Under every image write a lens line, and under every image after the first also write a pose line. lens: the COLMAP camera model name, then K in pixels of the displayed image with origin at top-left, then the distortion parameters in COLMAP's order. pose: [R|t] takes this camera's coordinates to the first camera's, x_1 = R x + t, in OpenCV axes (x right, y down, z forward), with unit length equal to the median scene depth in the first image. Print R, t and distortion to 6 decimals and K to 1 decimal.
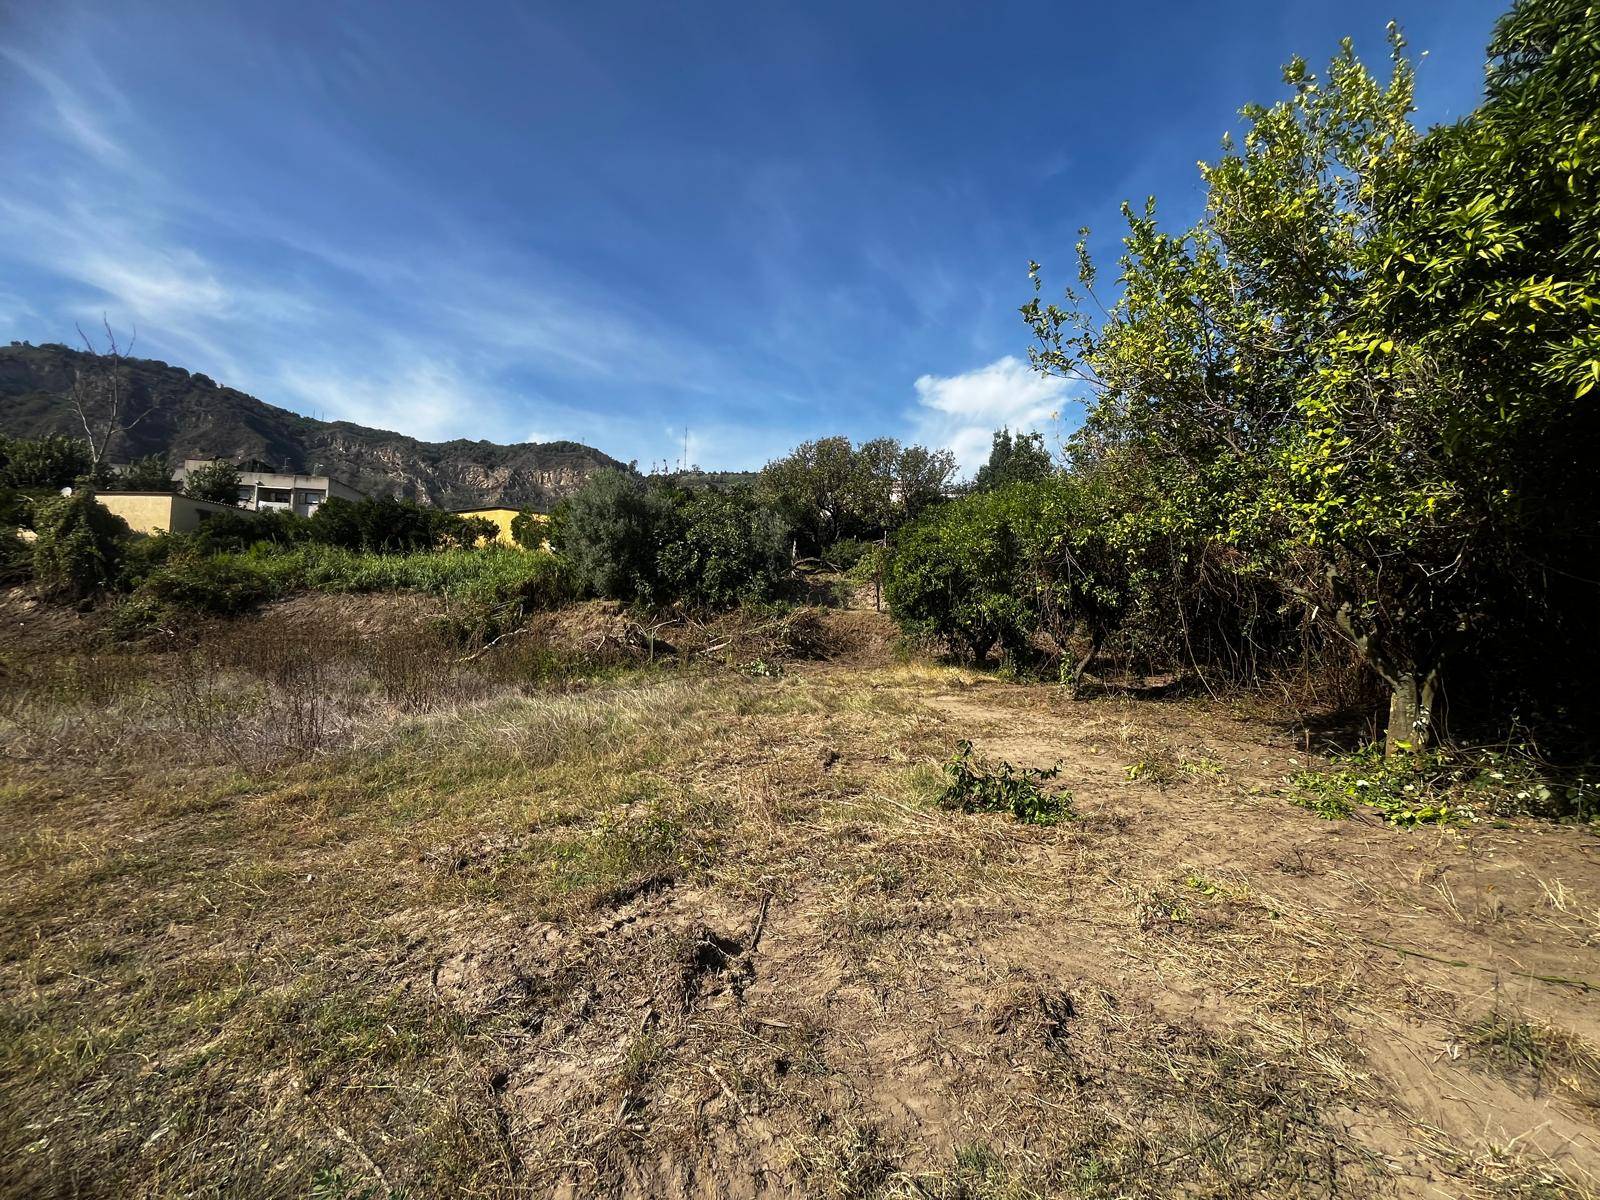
lens RADIAL K [[643.5, 0, 802.2], [0, 643.5, 609.5], [0, 0, 1]] dist [-0.000359, -0.000126]
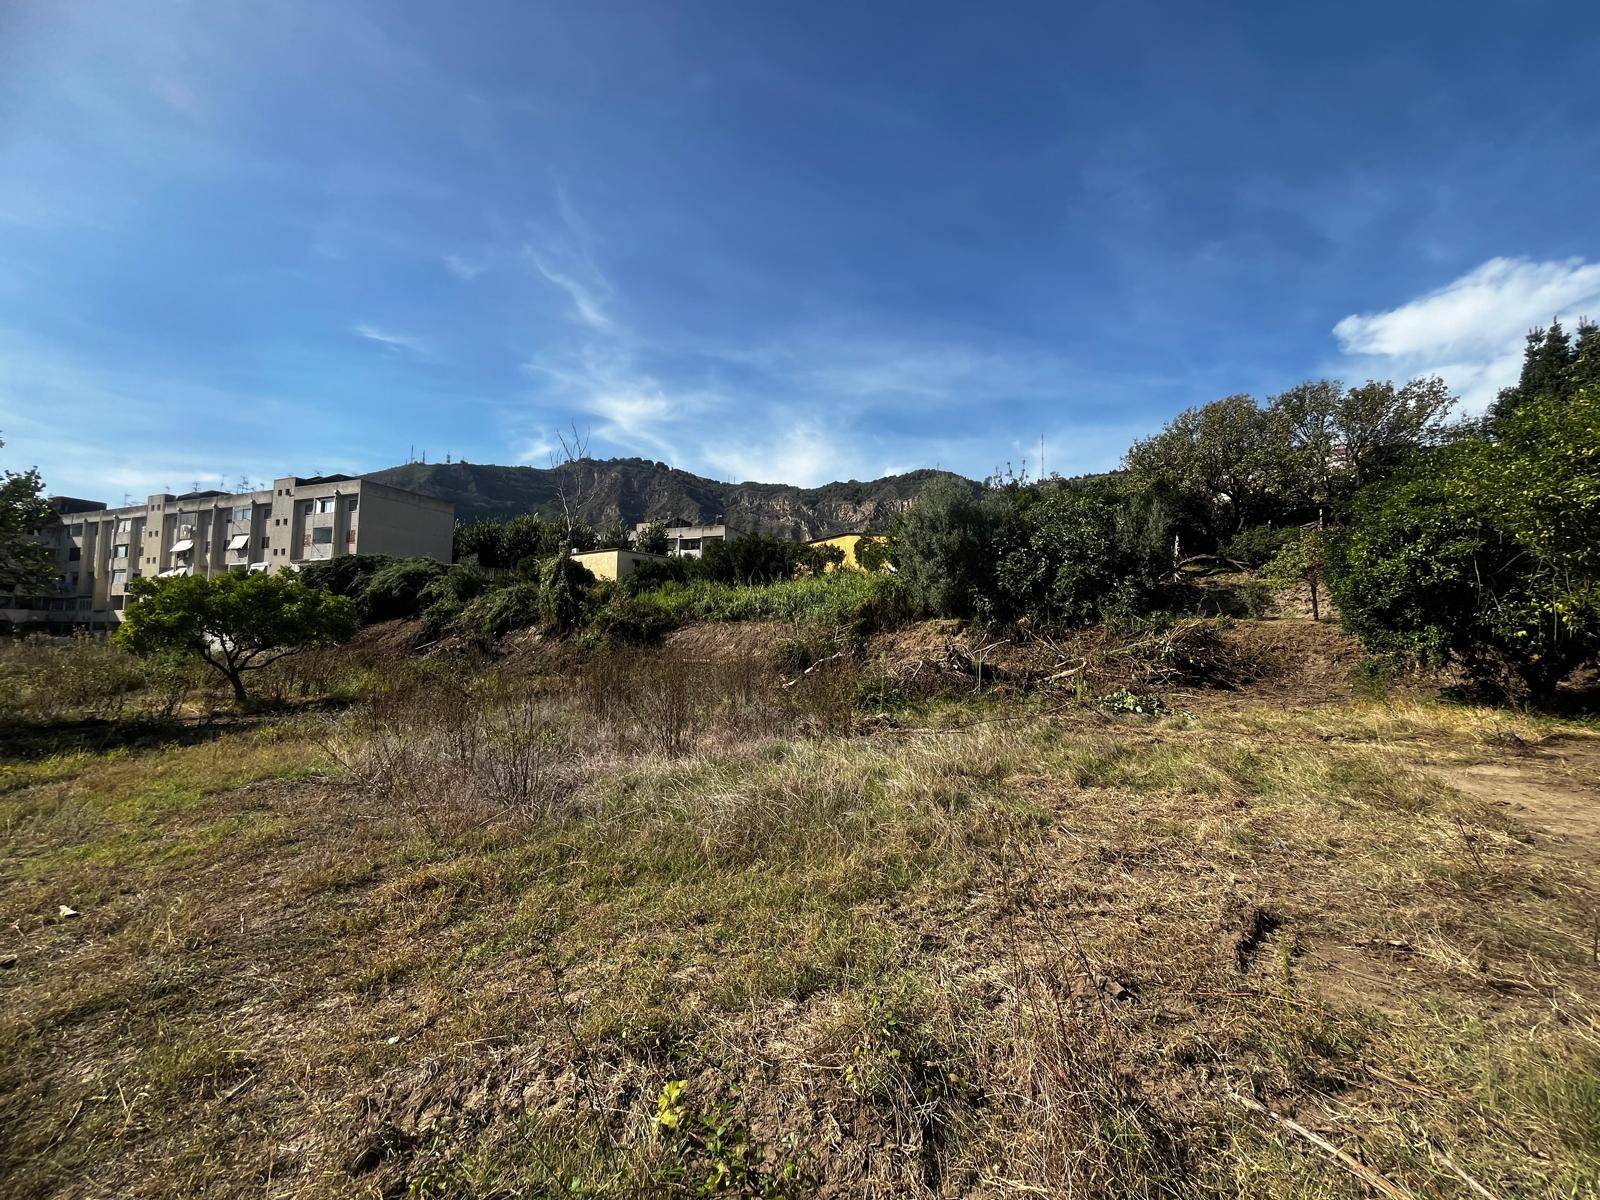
lens RADIAL K [[643.5, 0, 802.2], [0, 643.5, 609.5], [0, 0, 1]] dist [-0.000359, -0.000126]
pose [[0.852475, -0.045327, -0.520800, 0.004464], [0.030364, 0.998845, -0.037233, 0.000051], [0.521886, 0.015927, 0.852866, 0.103749]]
